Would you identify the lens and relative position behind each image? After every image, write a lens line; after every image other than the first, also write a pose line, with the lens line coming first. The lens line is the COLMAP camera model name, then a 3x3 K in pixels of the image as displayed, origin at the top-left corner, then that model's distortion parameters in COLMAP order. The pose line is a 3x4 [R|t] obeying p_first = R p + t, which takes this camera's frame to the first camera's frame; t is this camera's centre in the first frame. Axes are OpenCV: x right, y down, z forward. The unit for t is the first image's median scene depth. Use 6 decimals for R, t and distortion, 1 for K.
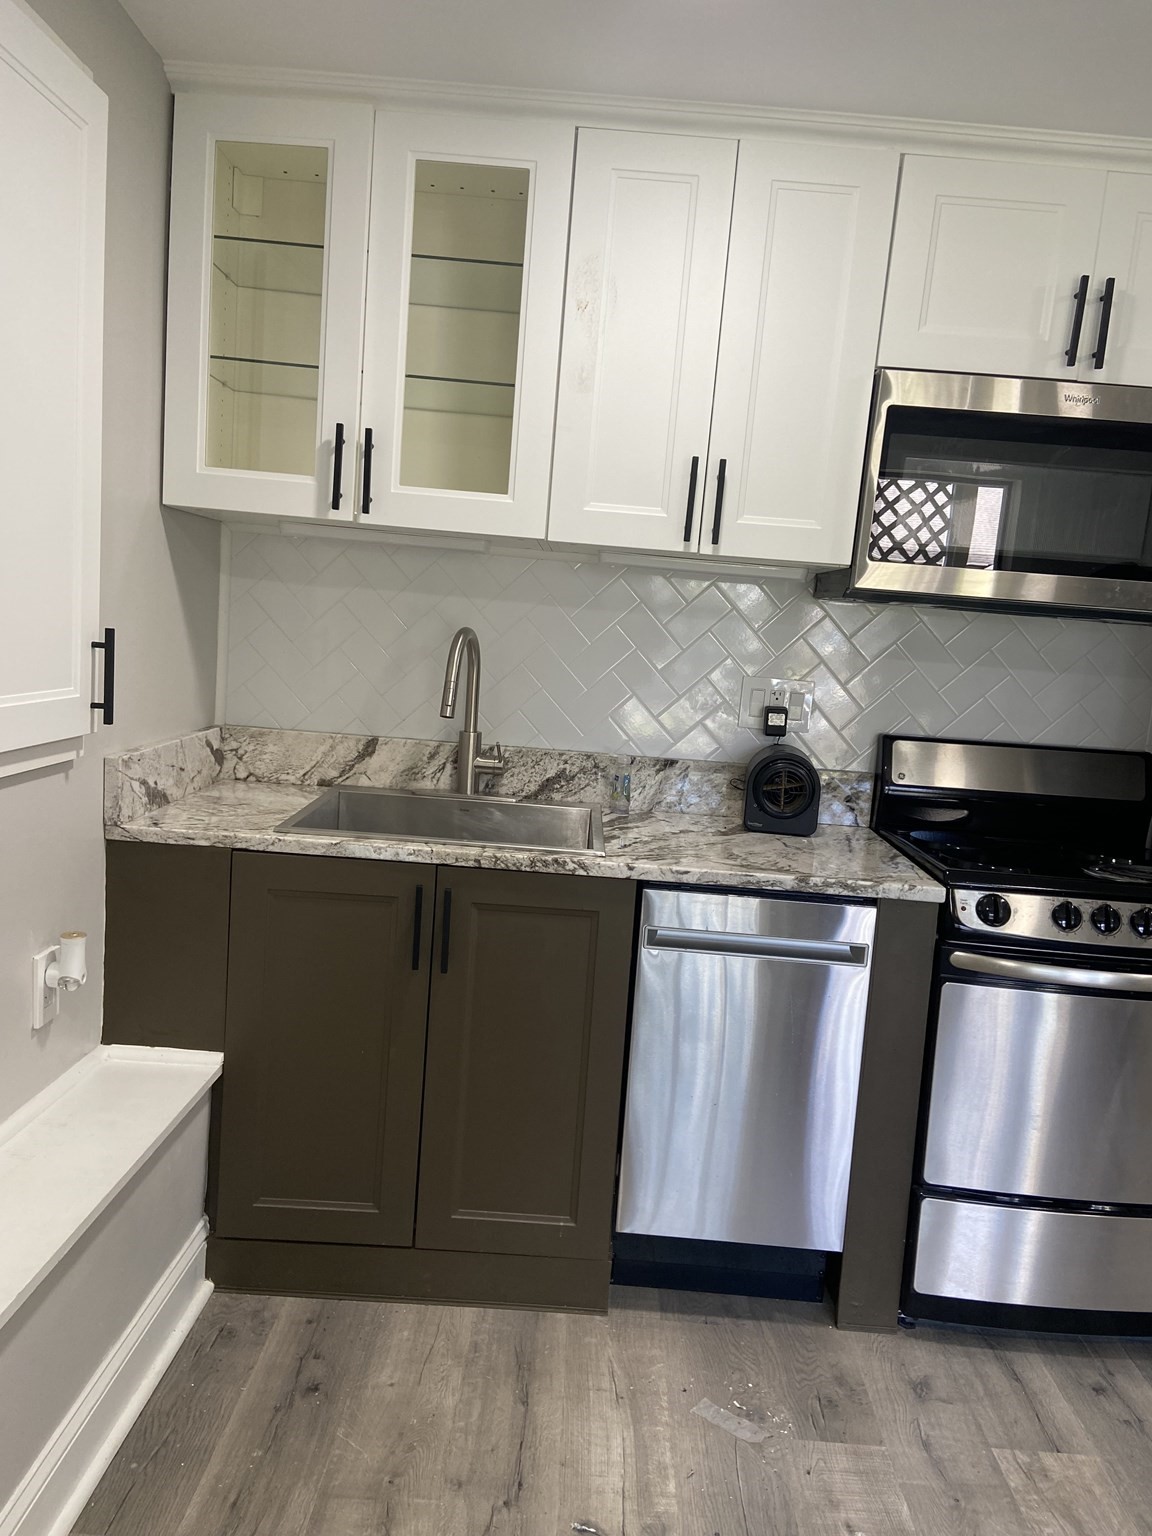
lens RADIAL K [[1177.5, 0, 575.7], [0, 1177.5, 772.7], [0, 0, 1]] dist [0.075298, -0.058184]
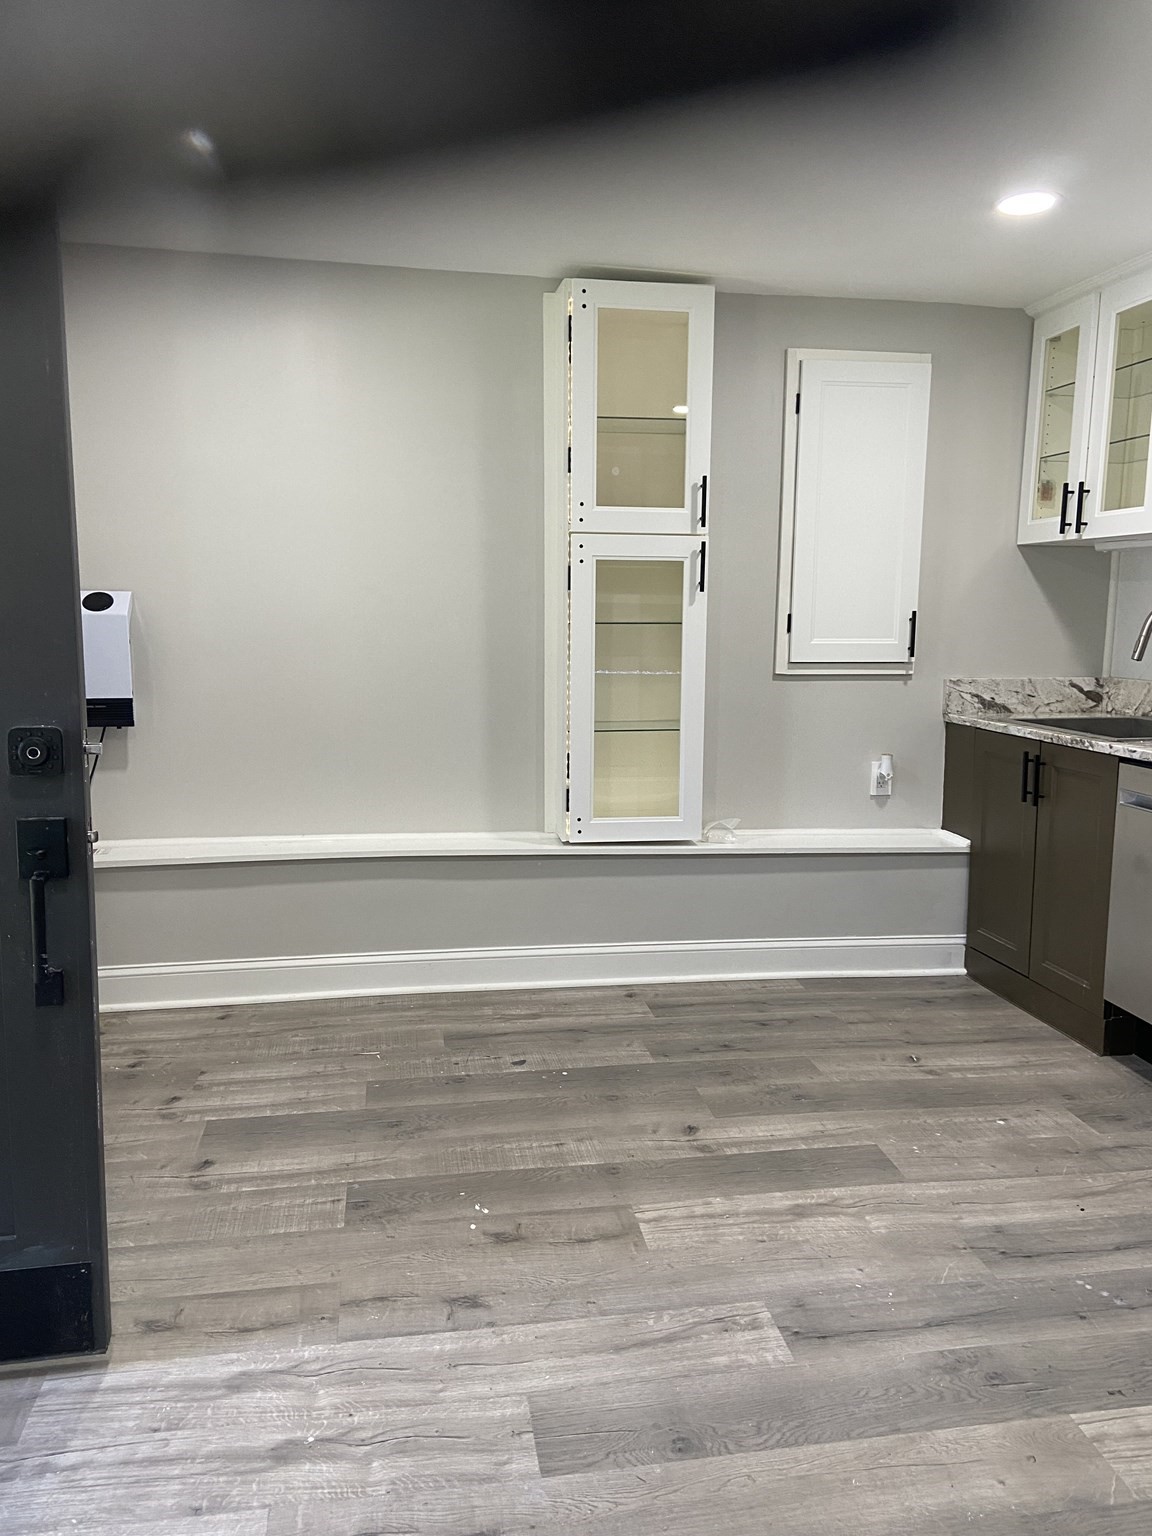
lens RADIAL K [[1177.5, 0, 569.9], [0, 1177.5, 779.3], [0, 0, 1]] dist [0.075298, -0.058184]
pose [[0.170882, 0.067436, -0.982981, 1.419687], [-0.126765, 0.990868, 0.045940, 0.138098], [0.977103, 0.116758, 0.177870, 0.059448]]
